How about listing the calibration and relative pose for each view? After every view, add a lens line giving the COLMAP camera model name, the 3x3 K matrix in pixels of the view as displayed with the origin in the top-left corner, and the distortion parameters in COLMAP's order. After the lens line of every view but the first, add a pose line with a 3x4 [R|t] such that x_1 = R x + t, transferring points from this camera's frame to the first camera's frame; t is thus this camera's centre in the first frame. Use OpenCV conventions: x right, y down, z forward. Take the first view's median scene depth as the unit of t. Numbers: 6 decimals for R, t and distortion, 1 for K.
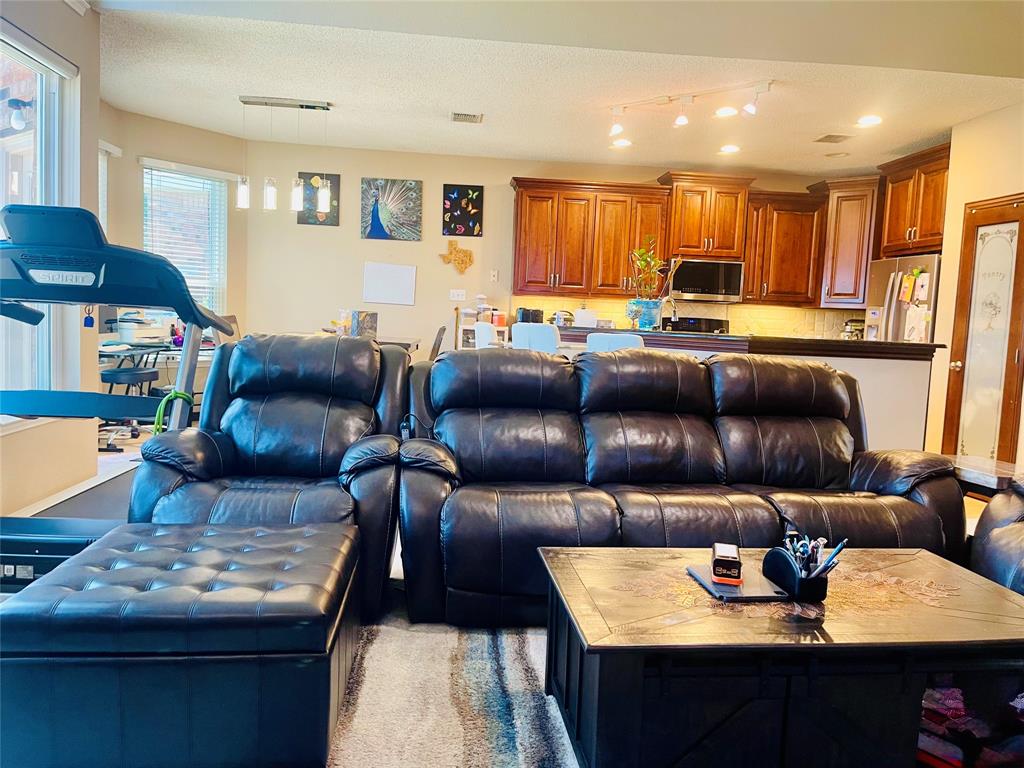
lens RADIAL K [[781.5, 0, 512.0], [0, 781.5, 384.0], [0, 0, 1]] dist [0.067990, 0.000660]
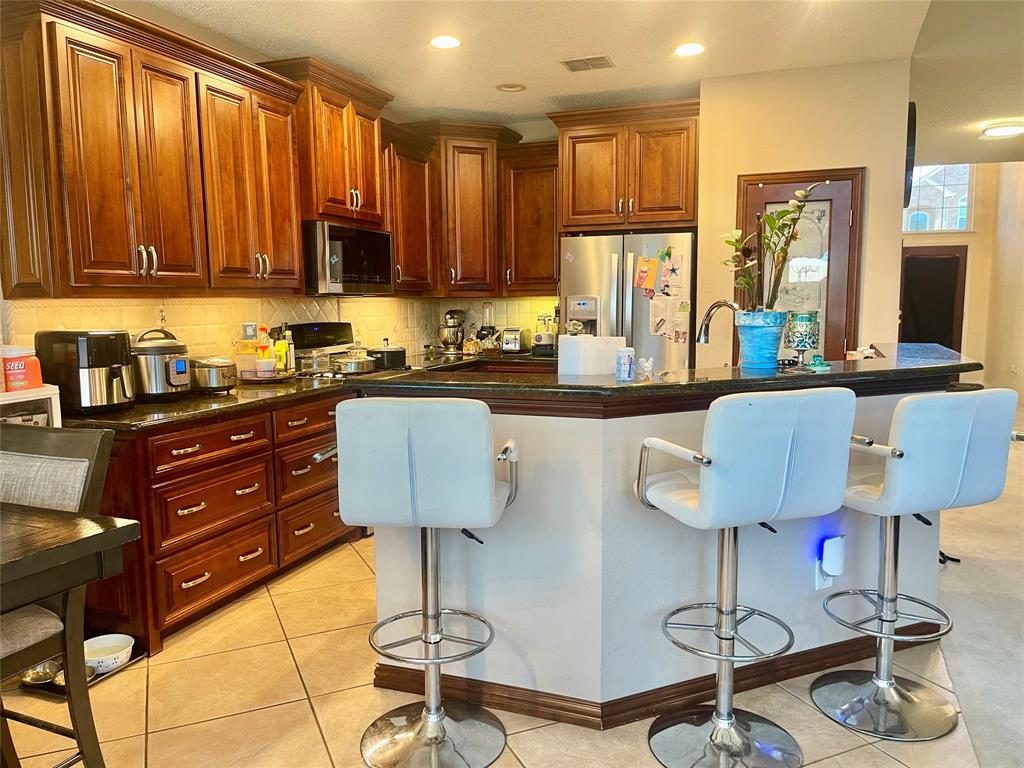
lens RADIAL K [[781.5, 0, 512.0], [0, 781.5, 384.0], [0, 0, 1]] dist [0.067990, 0.000660]
pose [[0.441094, -0.146299, 0.885456, -0.246693], [0.108819, 0.988063, 0.109043, -0.090689], [-0.890839, 0.048256, 0.451749, 0.625774]]
